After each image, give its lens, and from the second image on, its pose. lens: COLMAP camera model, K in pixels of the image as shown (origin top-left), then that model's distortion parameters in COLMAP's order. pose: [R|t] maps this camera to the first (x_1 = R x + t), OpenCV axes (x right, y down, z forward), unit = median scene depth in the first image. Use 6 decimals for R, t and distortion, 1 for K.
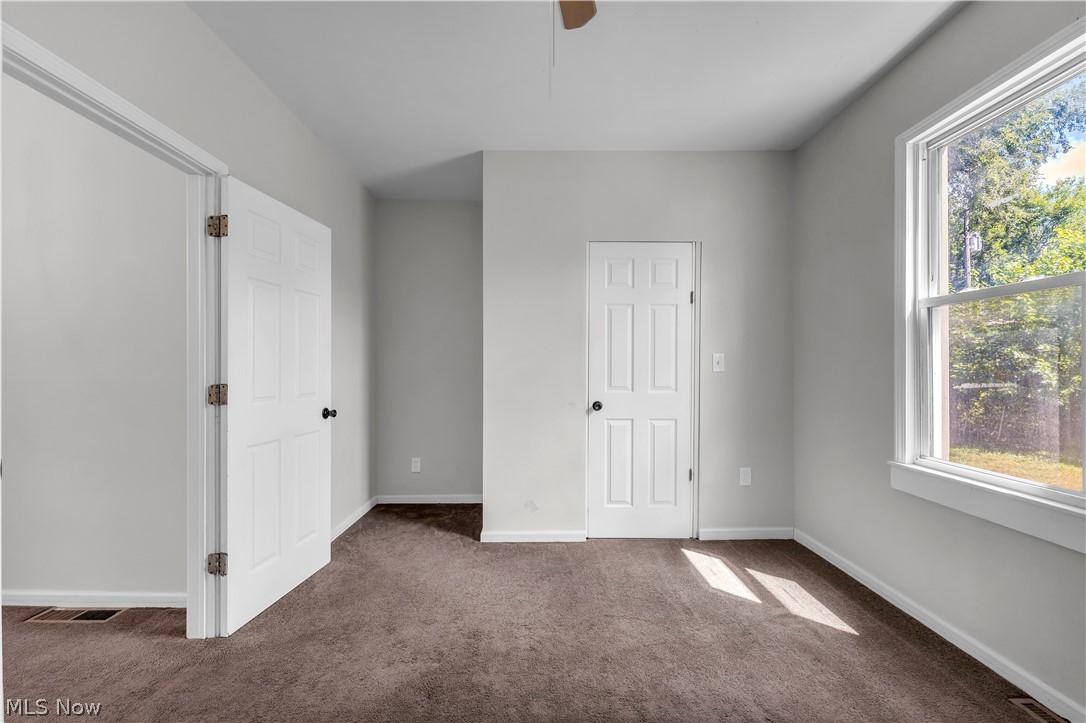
lens RADIAL K [[440.3, 0, 538.1], [0, 440.3, 366.9], [0, 0, 1]] dist [0.000339, 0.000077]
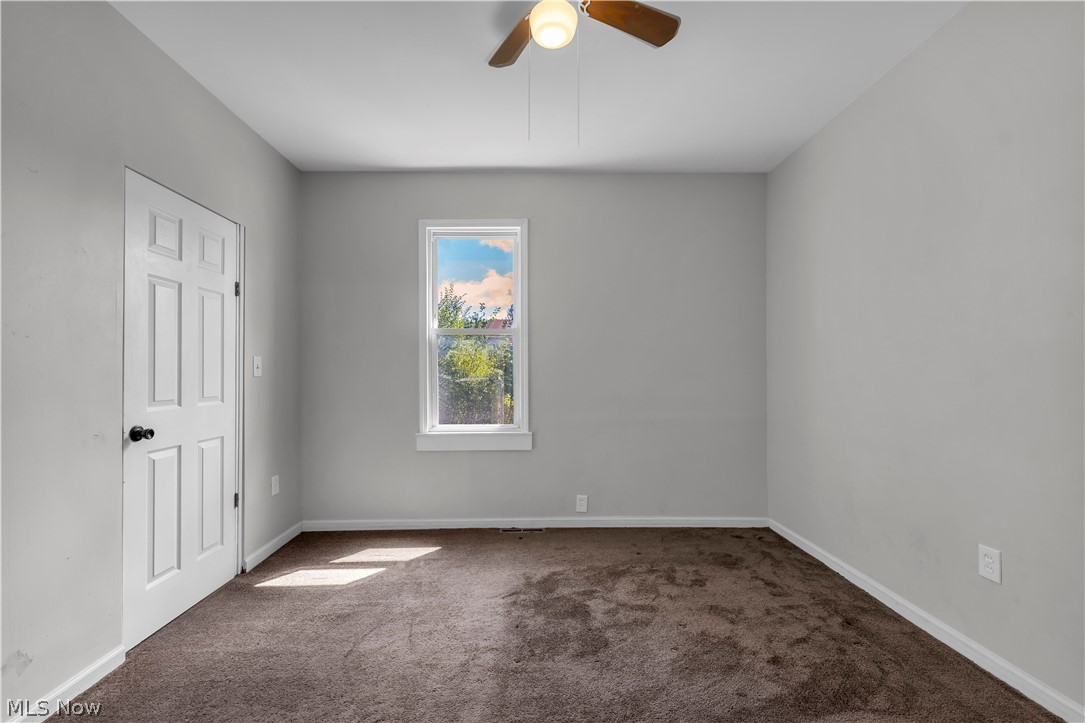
lens RADIAL K [[439.9, 0, 537.6], [0, 439.9, 366.9], [0, 0, 1]] dist [0.000339, 0.000077]
pose [[-0.015612, 0.008196, 0.999845, -0.530184], [0.006228, 0.999948, -0.008100, 0.002125], [-0.999859, 0.006101, -0.015662, 0.462814]]
